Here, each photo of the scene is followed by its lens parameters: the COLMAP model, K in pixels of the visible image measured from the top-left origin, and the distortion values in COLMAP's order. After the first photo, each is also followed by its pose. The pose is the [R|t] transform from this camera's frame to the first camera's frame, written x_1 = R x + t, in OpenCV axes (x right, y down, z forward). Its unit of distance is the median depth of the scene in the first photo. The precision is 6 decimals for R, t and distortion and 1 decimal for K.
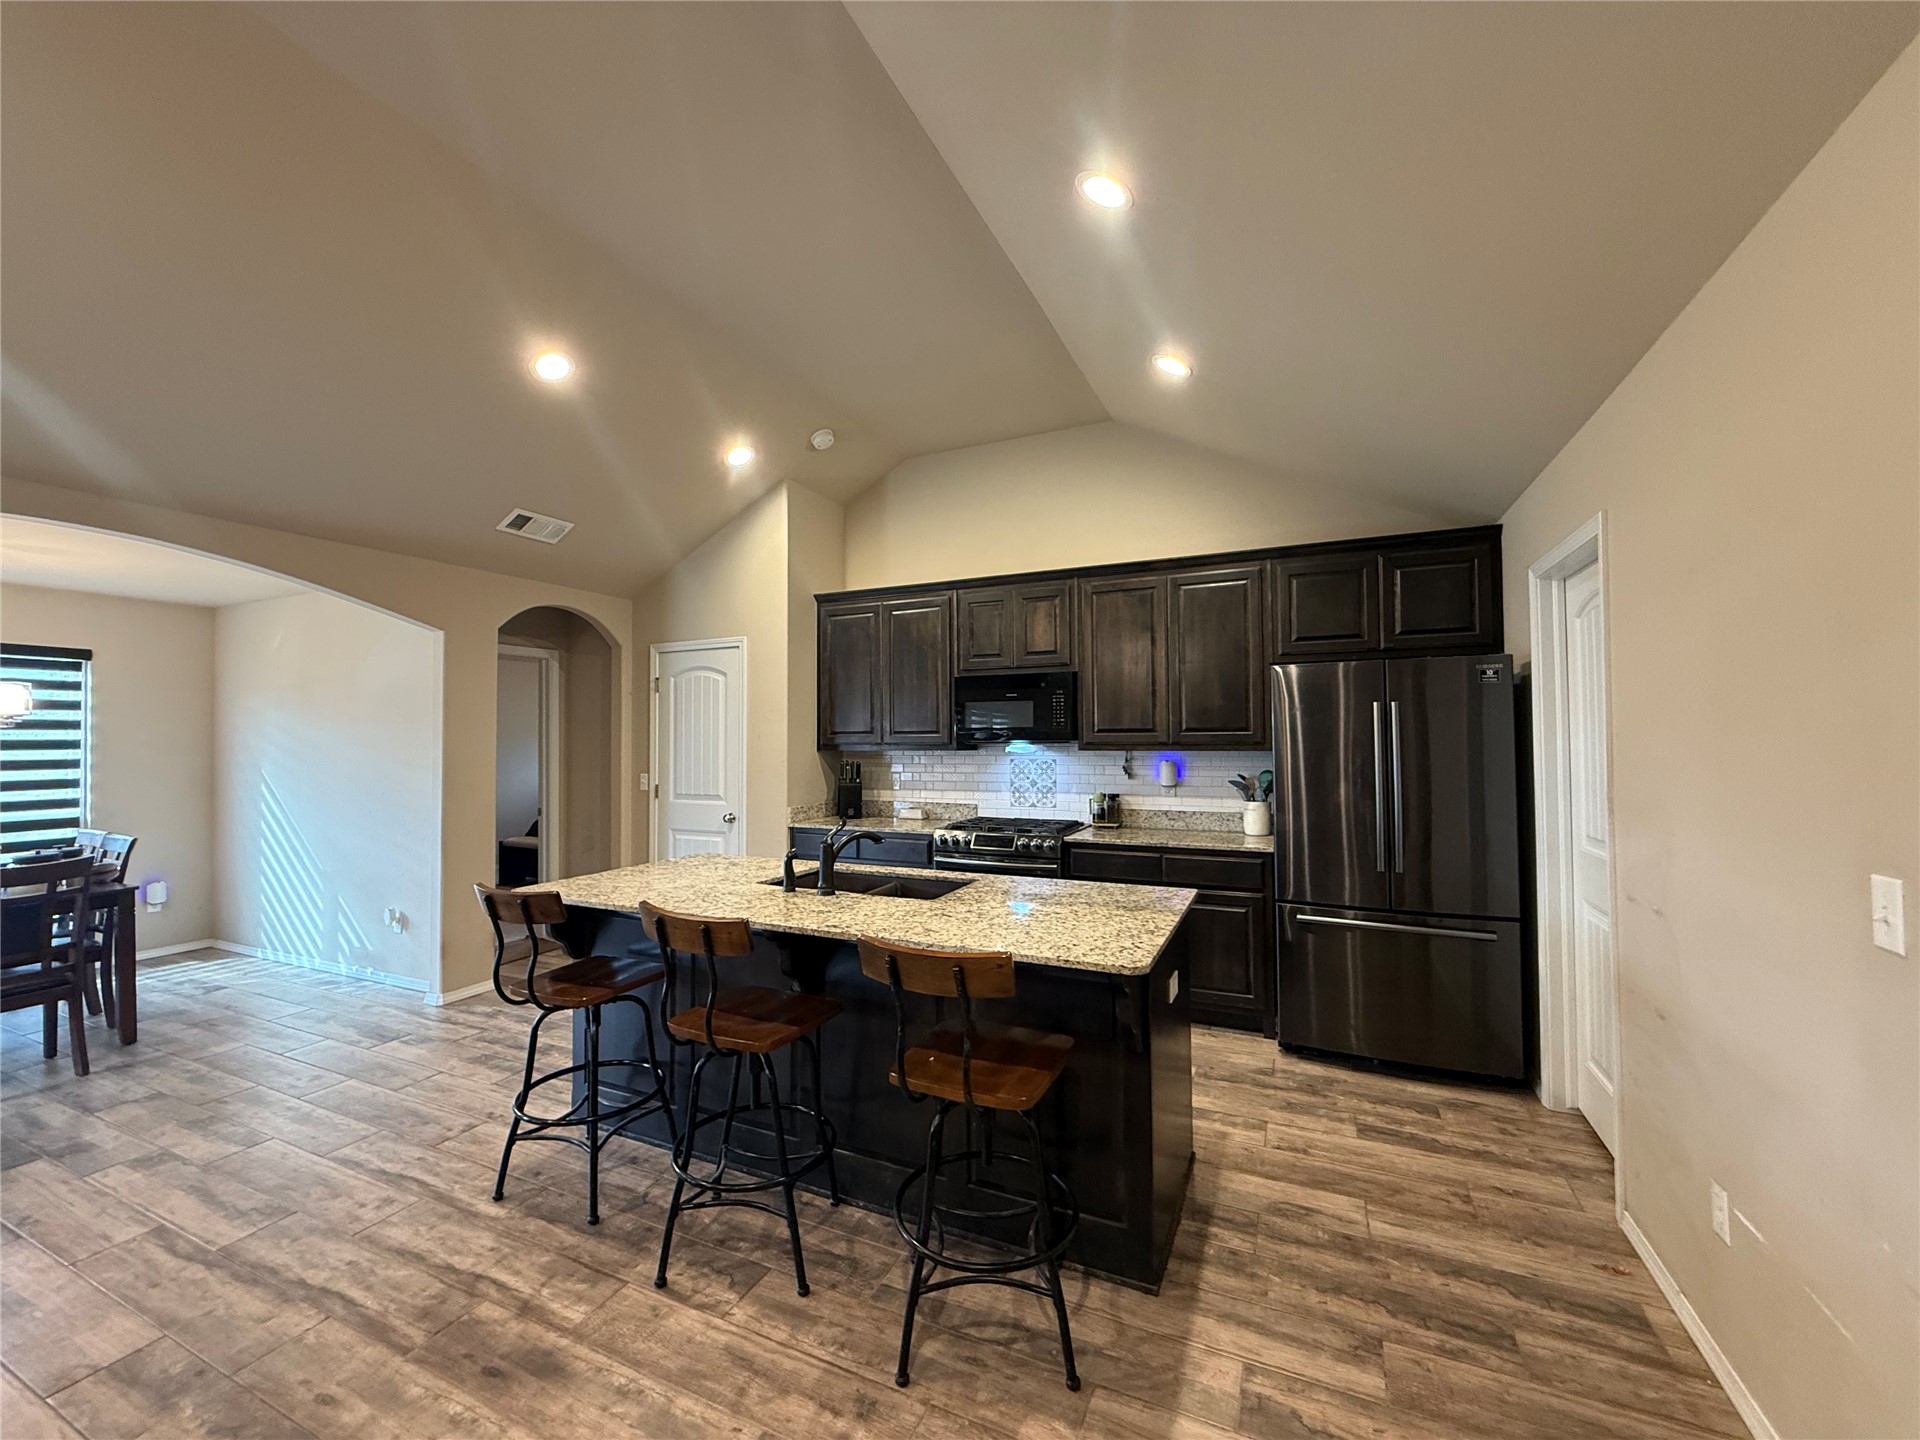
lens RADIAL K [[763.6, 0, 955.4], [0, 763.6, 724.8], [0, 0, 1]] dist [0.000042, 0.000416]
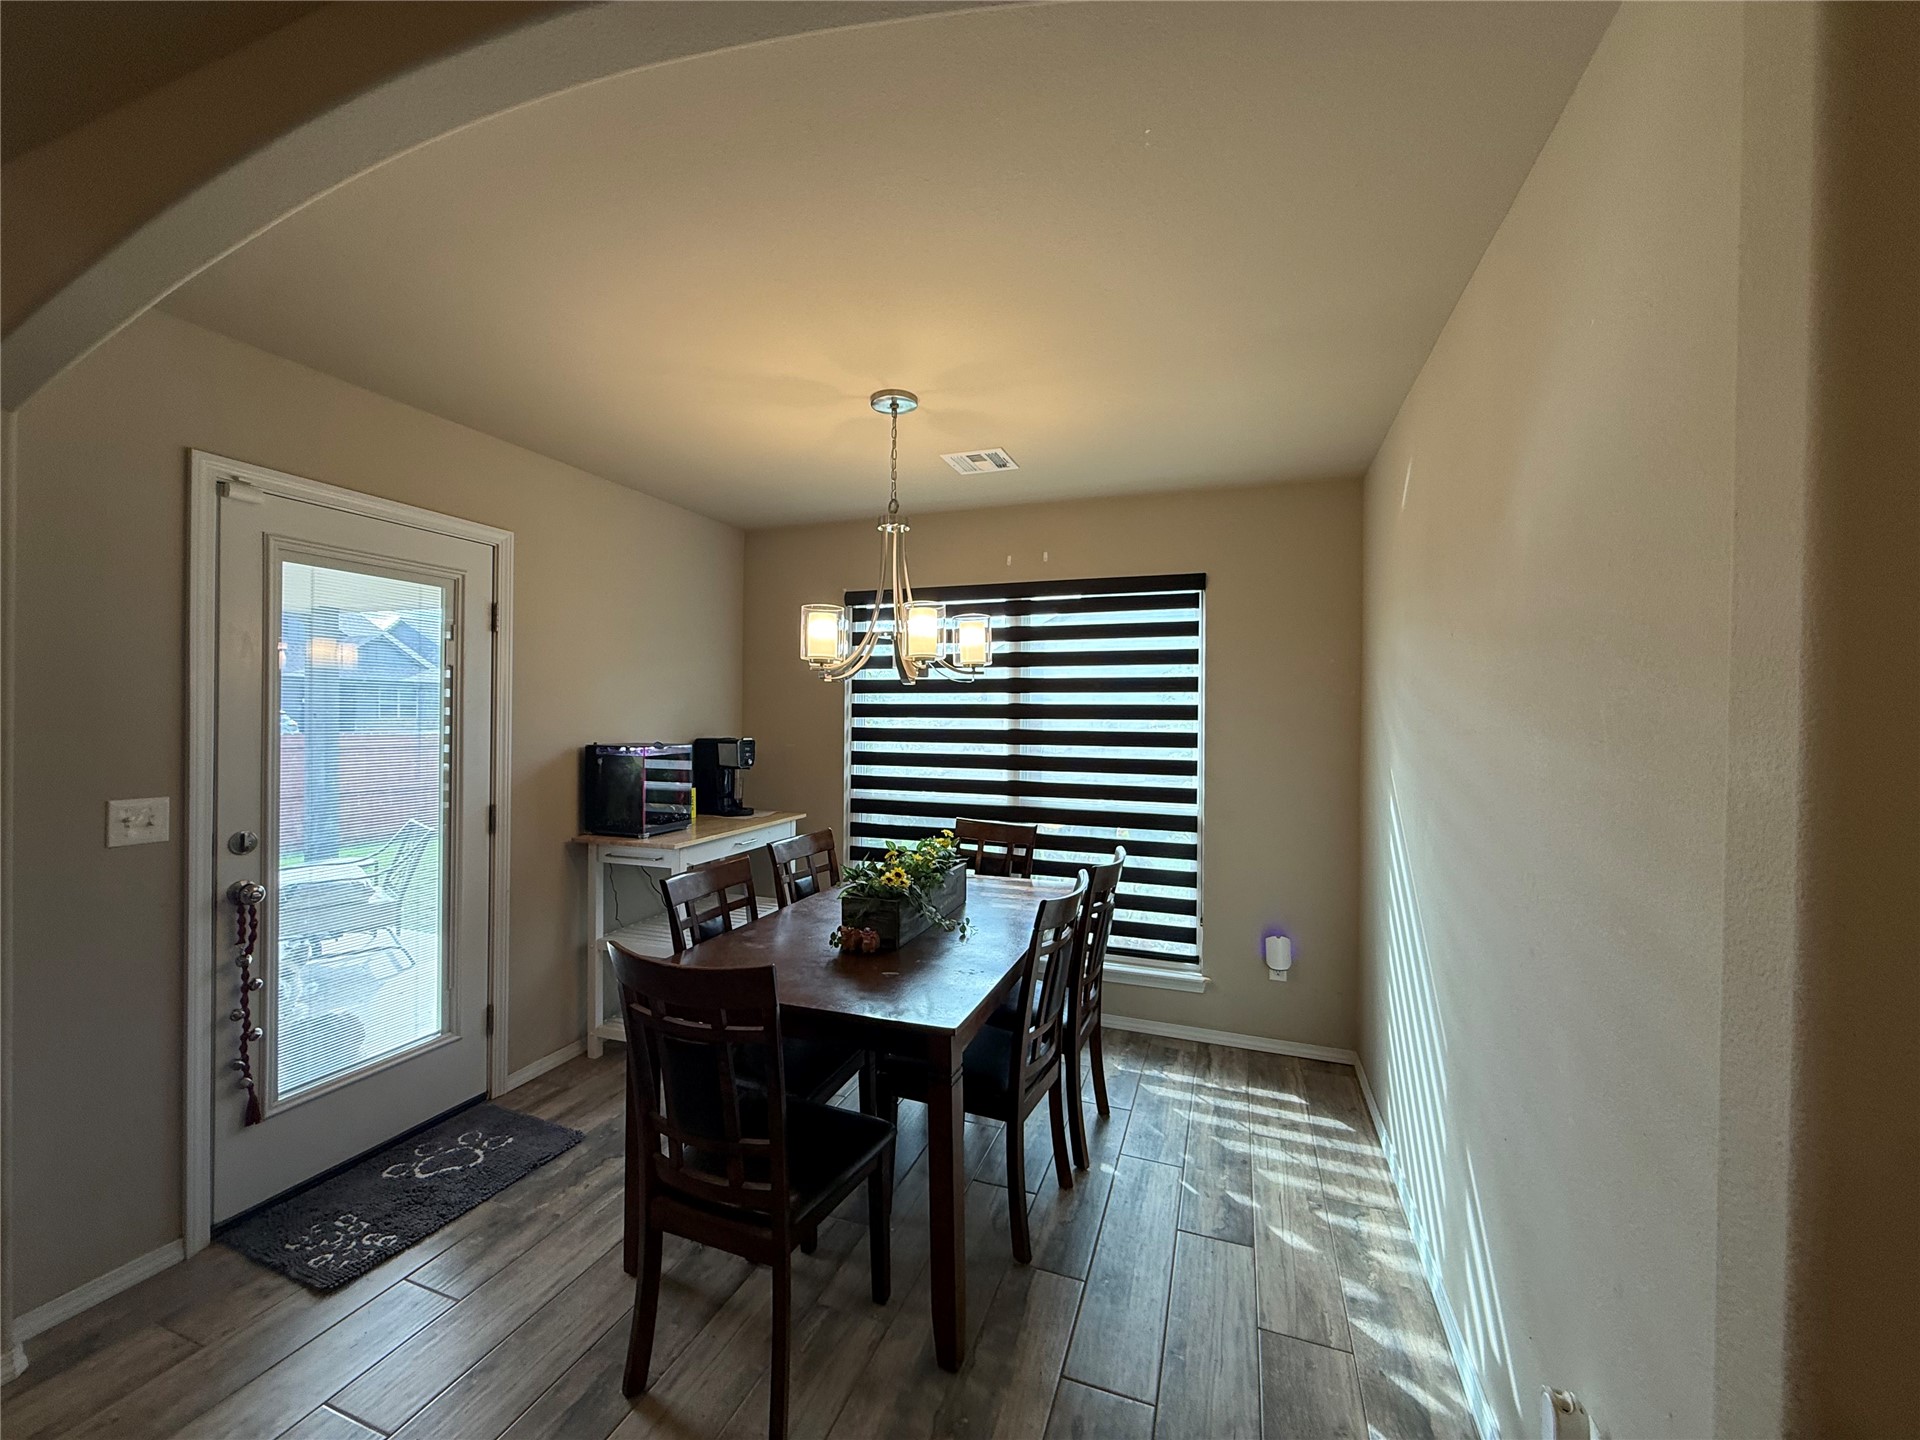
lens RADIAL K [[763.6, 0, 942.7], [0, 763.6, 716.2], [0, 0, 1]] dist [0.000042, 0.000416]
pose [[0.092982, 0.013128, -0.995581, -0.479497], [0.009557, 0.999855, 0.014077, 0.016898], [0.995622, -0.010823, 0.092843, 0.708415]]
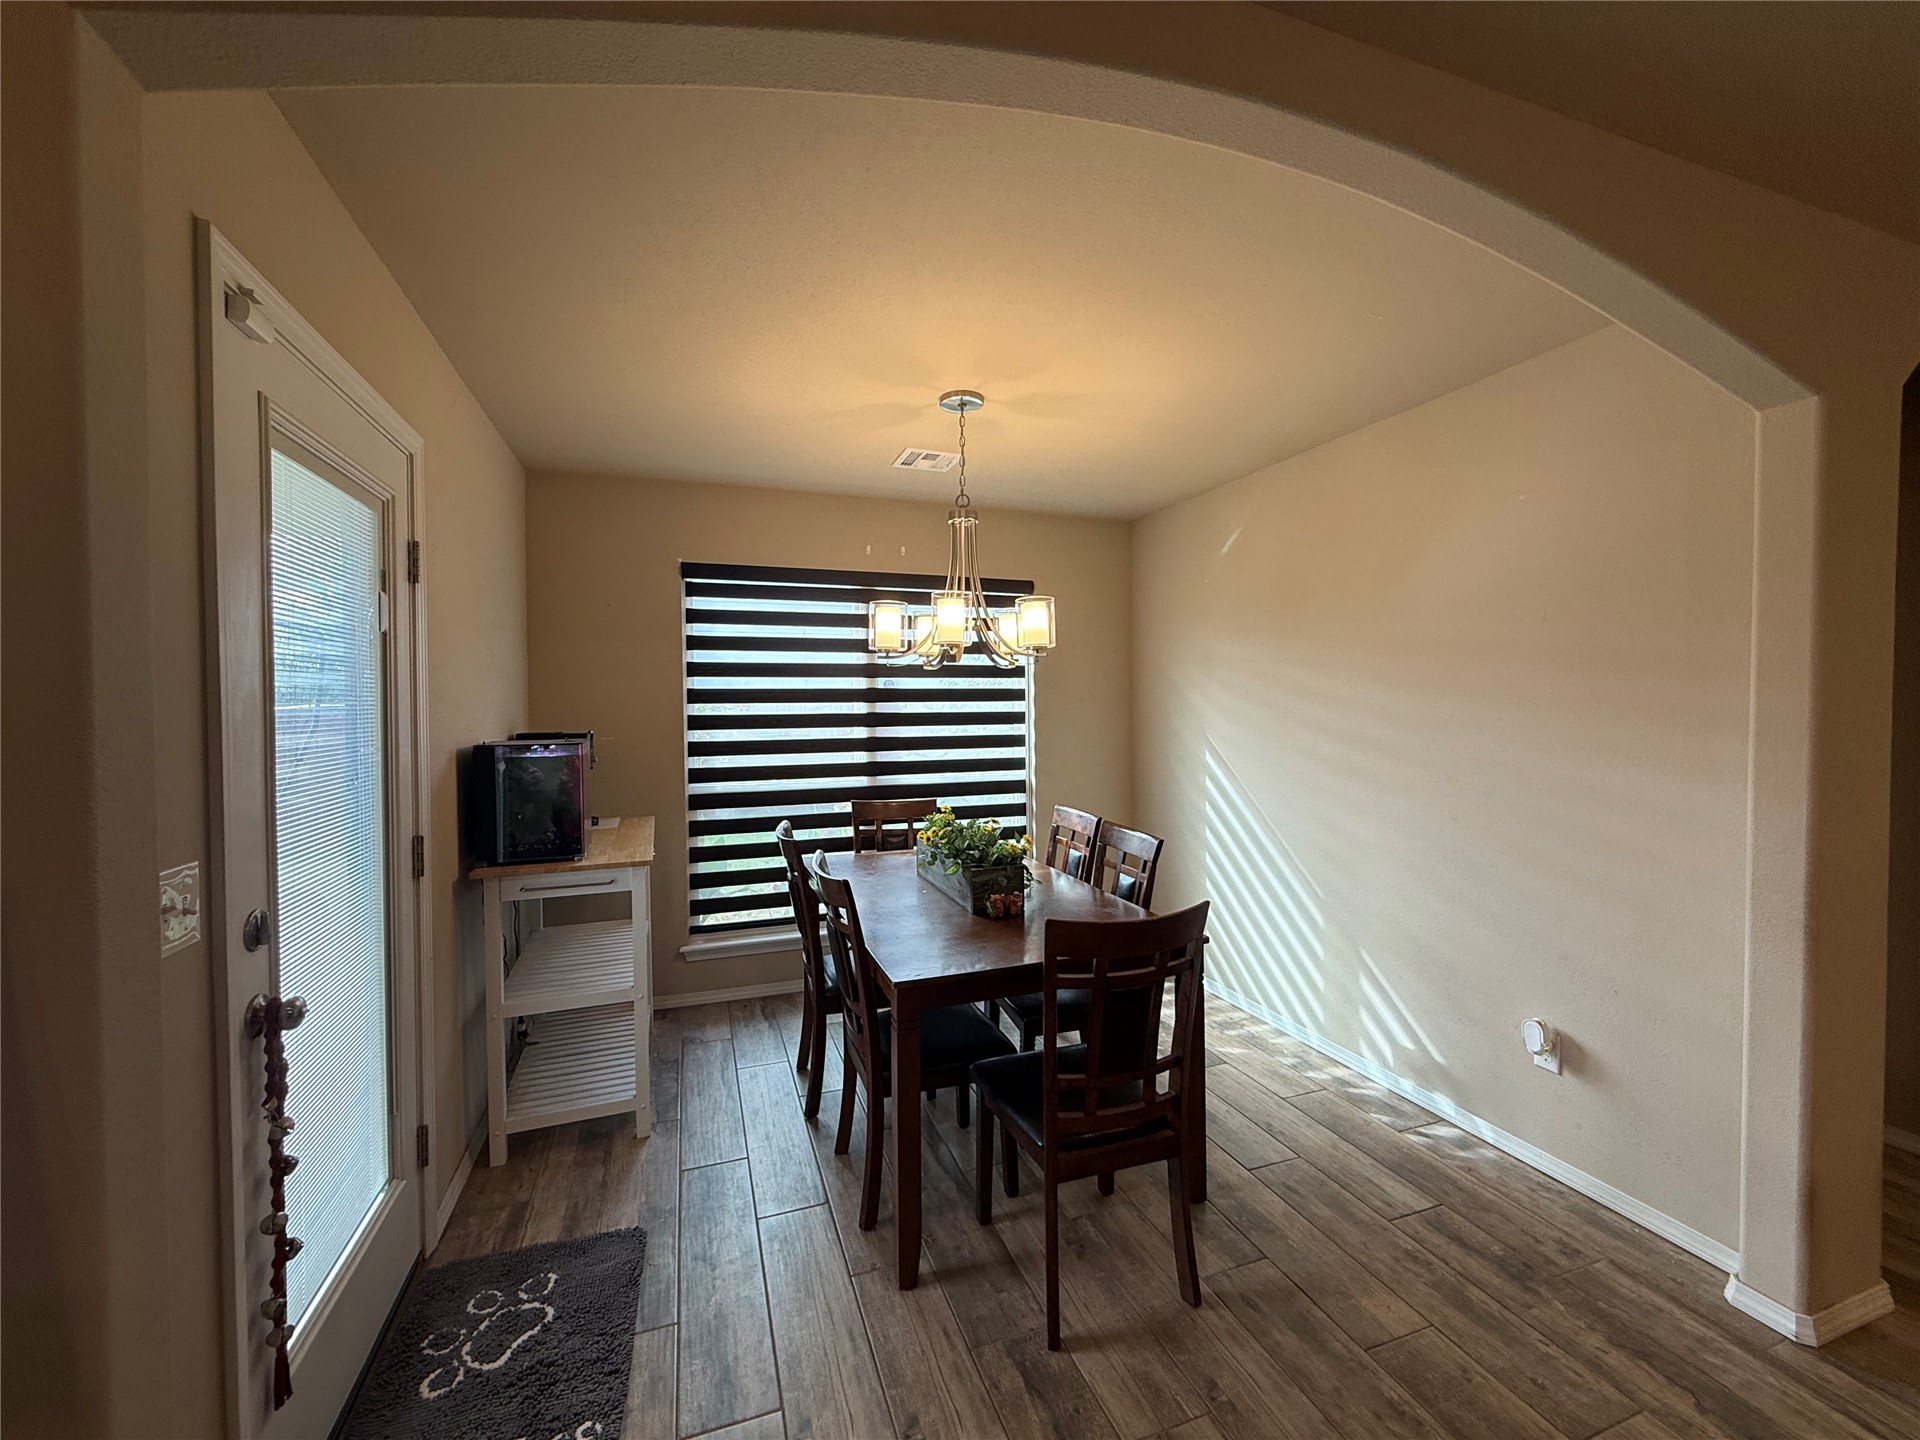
lens RADIAL K [[763.6, 0, 959.0], [0, 763.6, 717.1], [0, 0, 1]] dist [0.000042, 0.000416]
pose [[0.709751, 0.019868, -0.704172, -0.604477], [0.013749, 0.999021, 0.042045, 0.014087], [0.704318, -0.039523, 0.708783, 0.353051]]
